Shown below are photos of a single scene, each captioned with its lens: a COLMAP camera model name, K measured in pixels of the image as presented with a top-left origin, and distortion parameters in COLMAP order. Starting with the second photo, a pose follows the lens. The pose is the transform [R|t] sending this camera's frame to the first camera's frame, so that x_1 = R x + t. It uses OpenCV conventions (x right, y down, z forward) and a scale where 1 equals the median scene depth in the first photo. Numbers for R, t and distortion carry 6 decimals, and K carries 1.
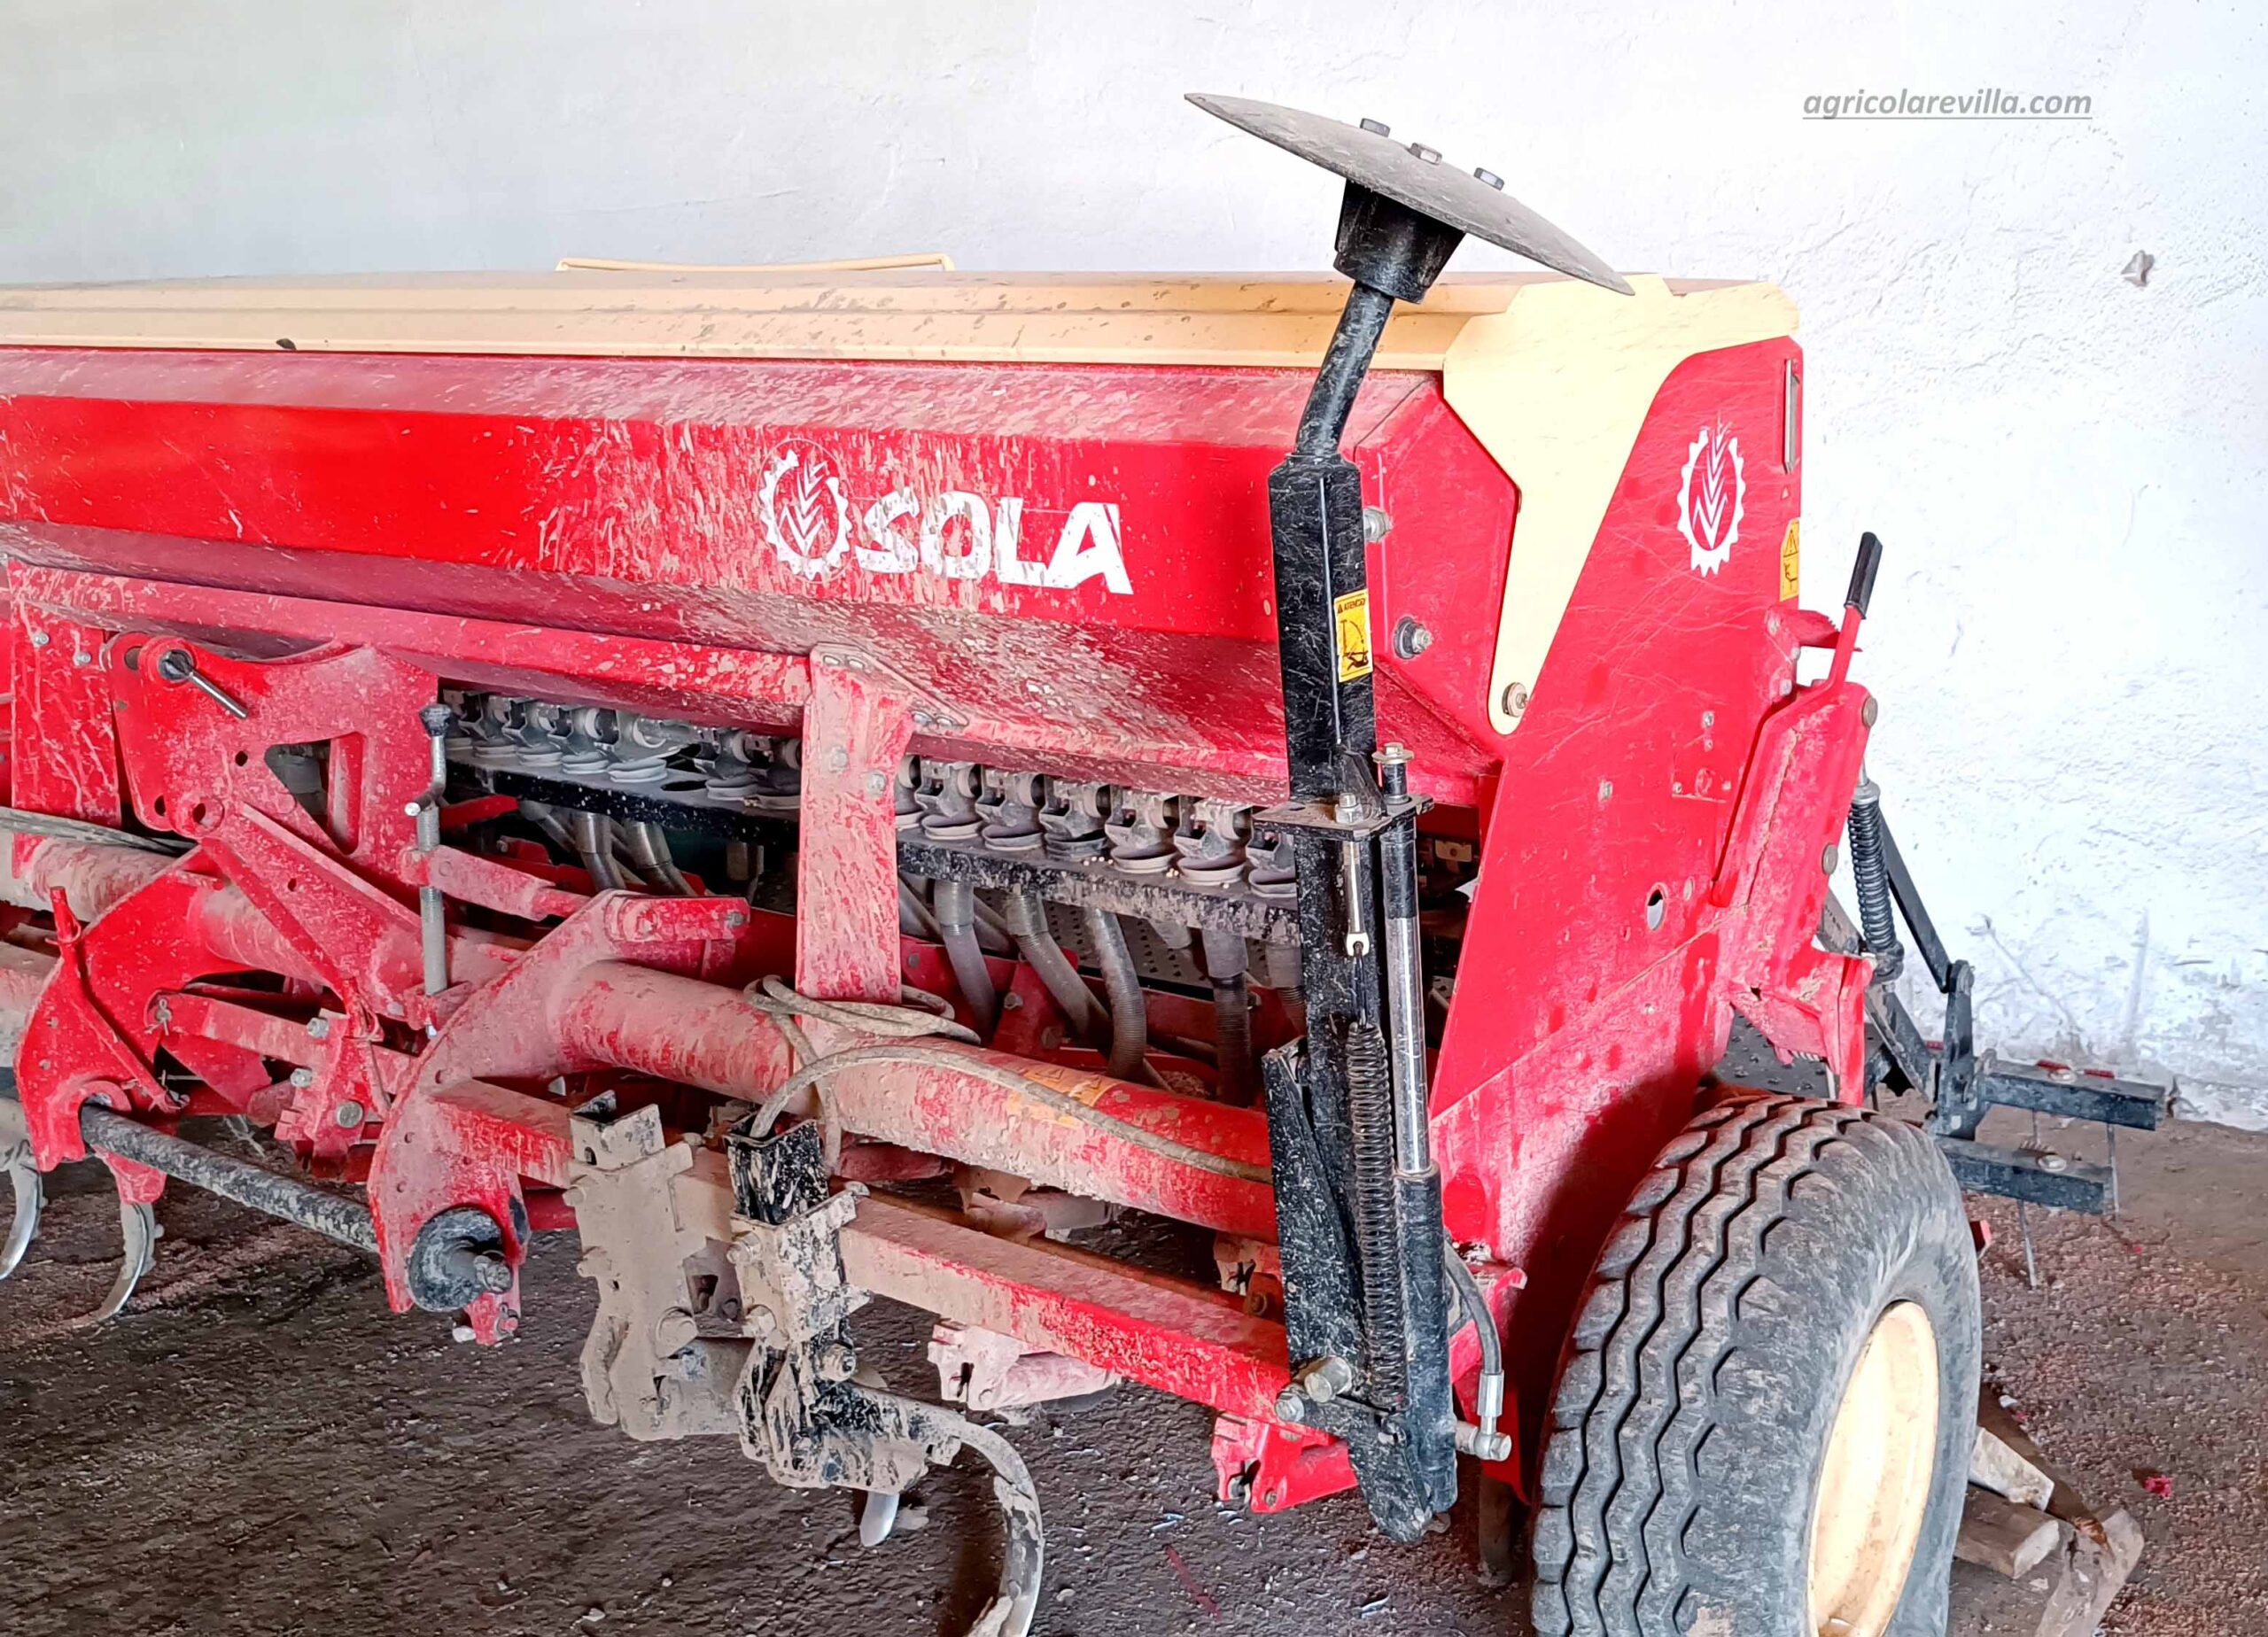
lens RADIAL K [[2043.1, 0, 1450.4], [0, 2043.1, 805.0], [0, 0, 1]] dist [0.014693, -0.020308]
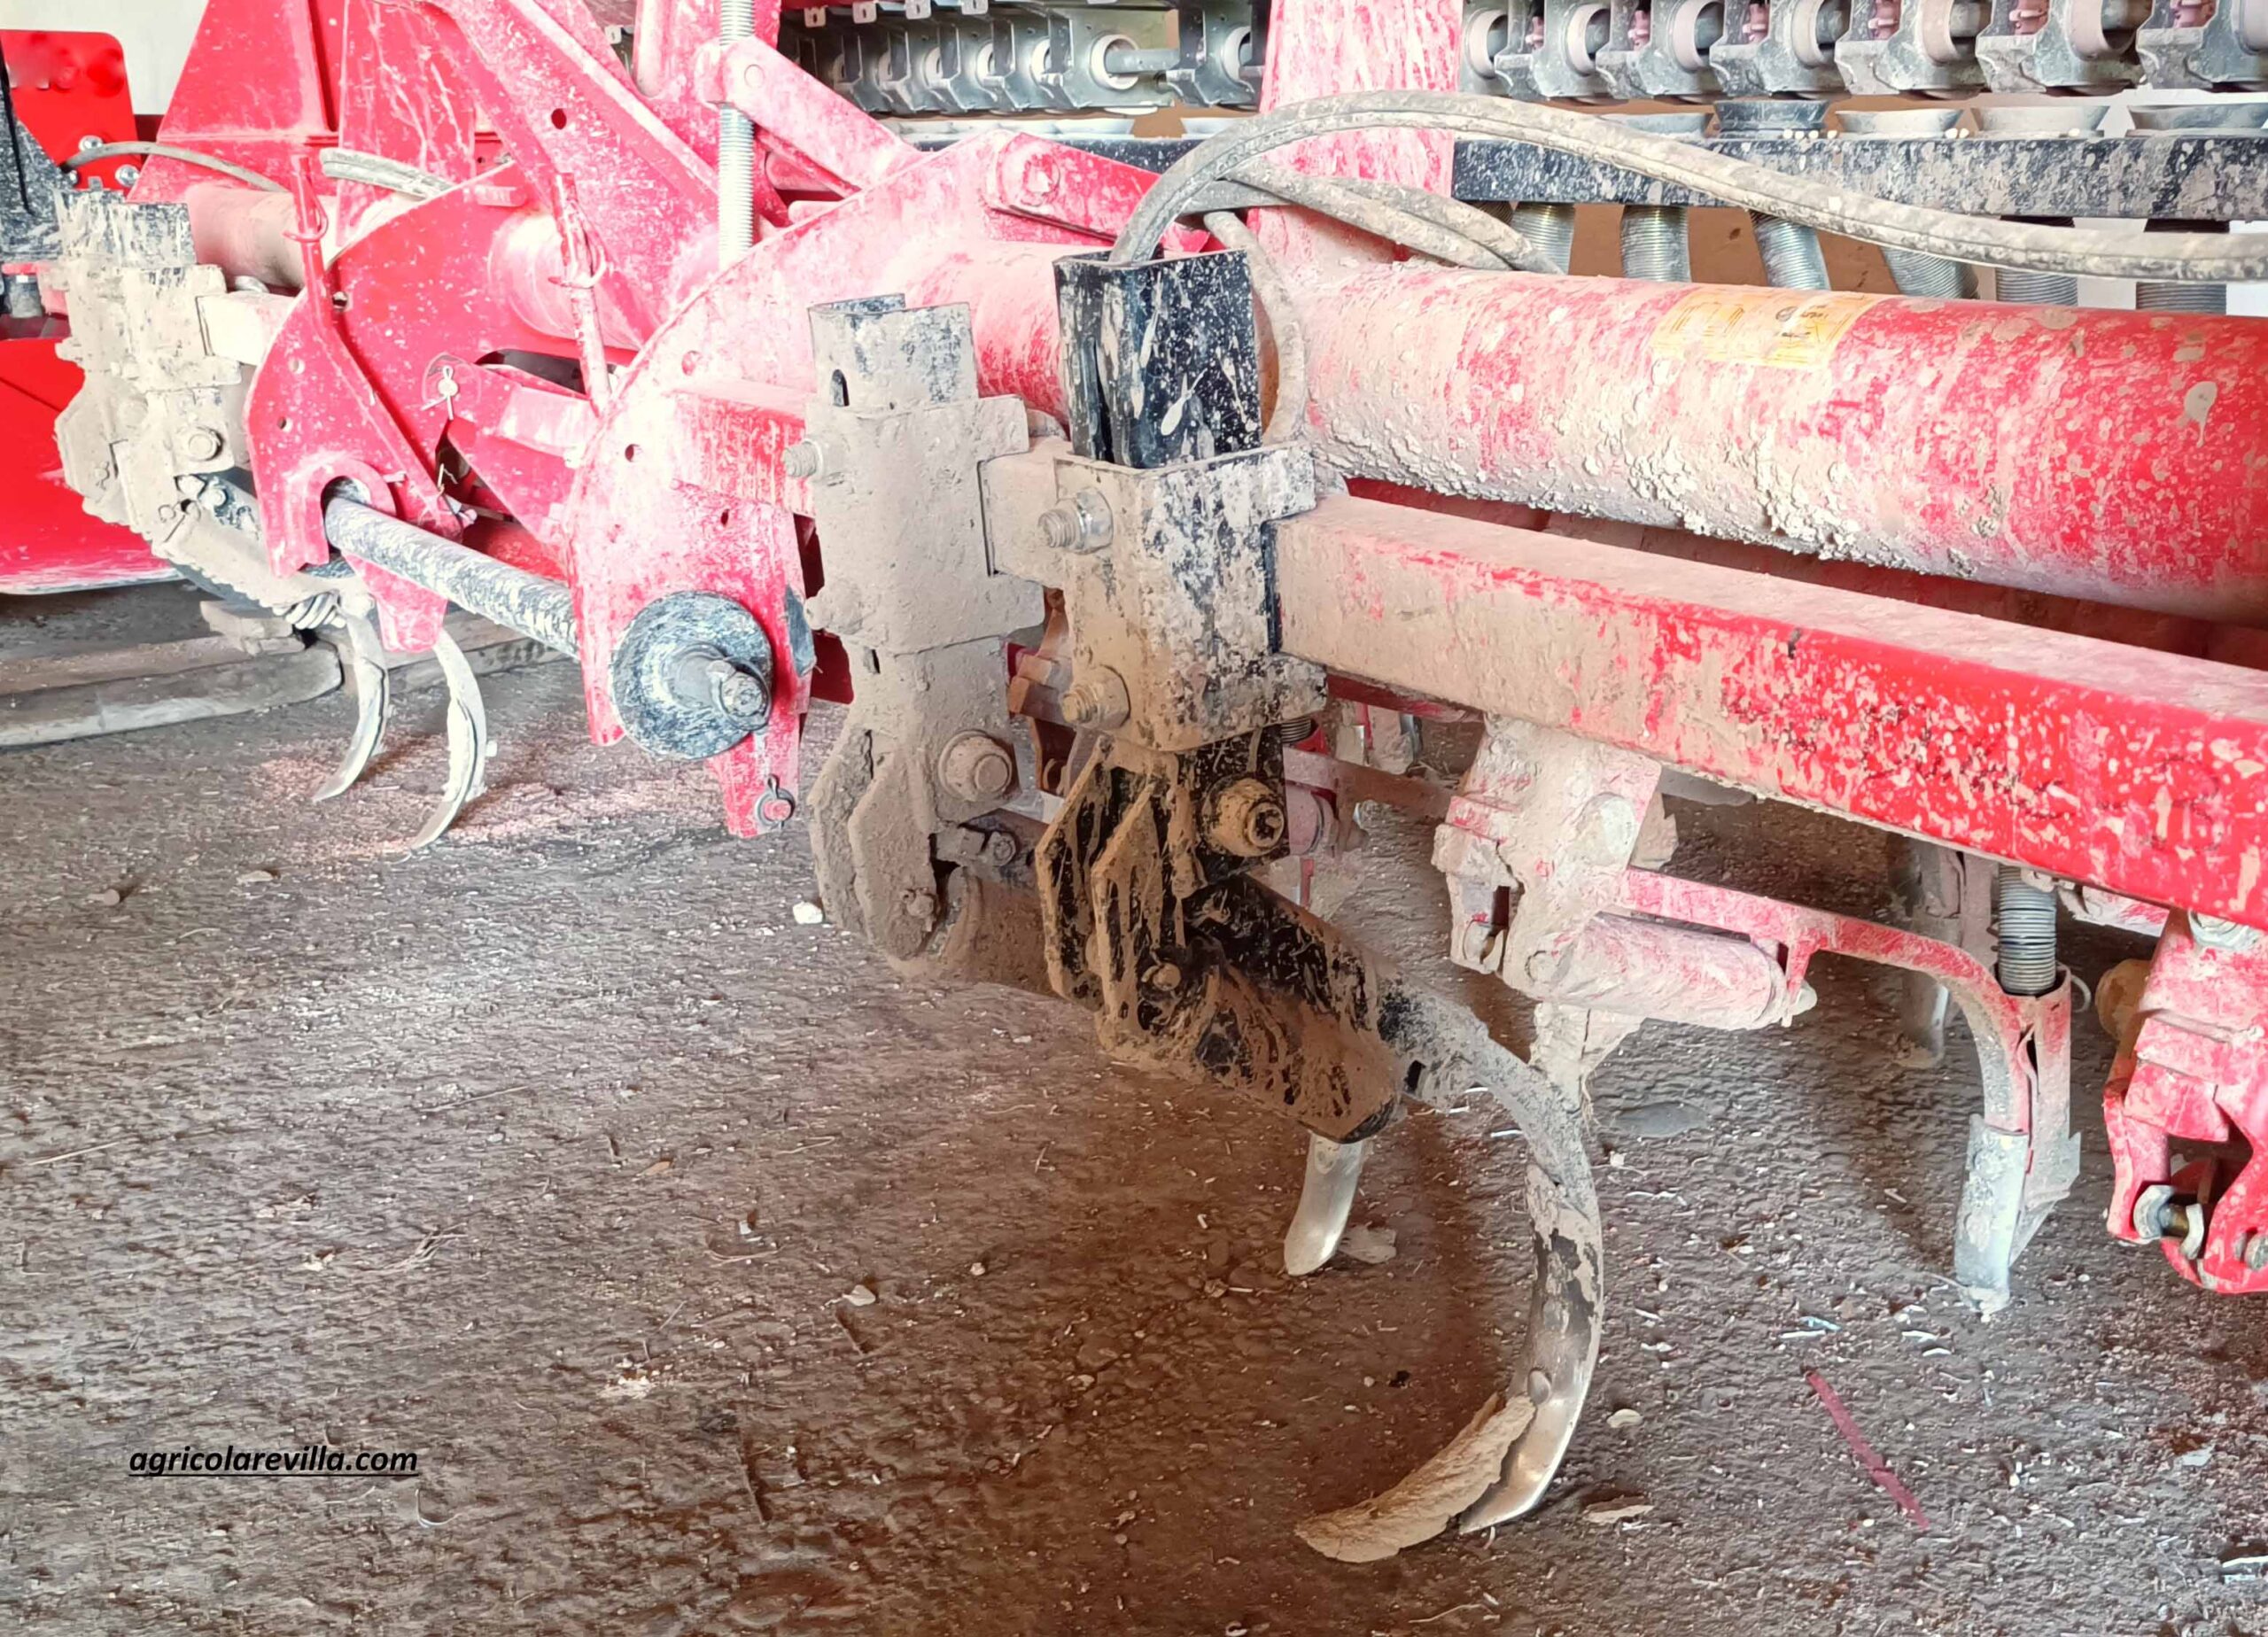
lens RADIAL K [[2071.6, 0, 1358.0], [0, 2071.6, 800.6], [0, 0, 1]] dist [0.002335, -0.003846]
pose [[0.951104, 0.112916, -0.287493, -0.127639], [-0.098169, 0.993028, 0.065253, 0.214250], [0.292857, -0.033839, 0.955557, 0.506292]]
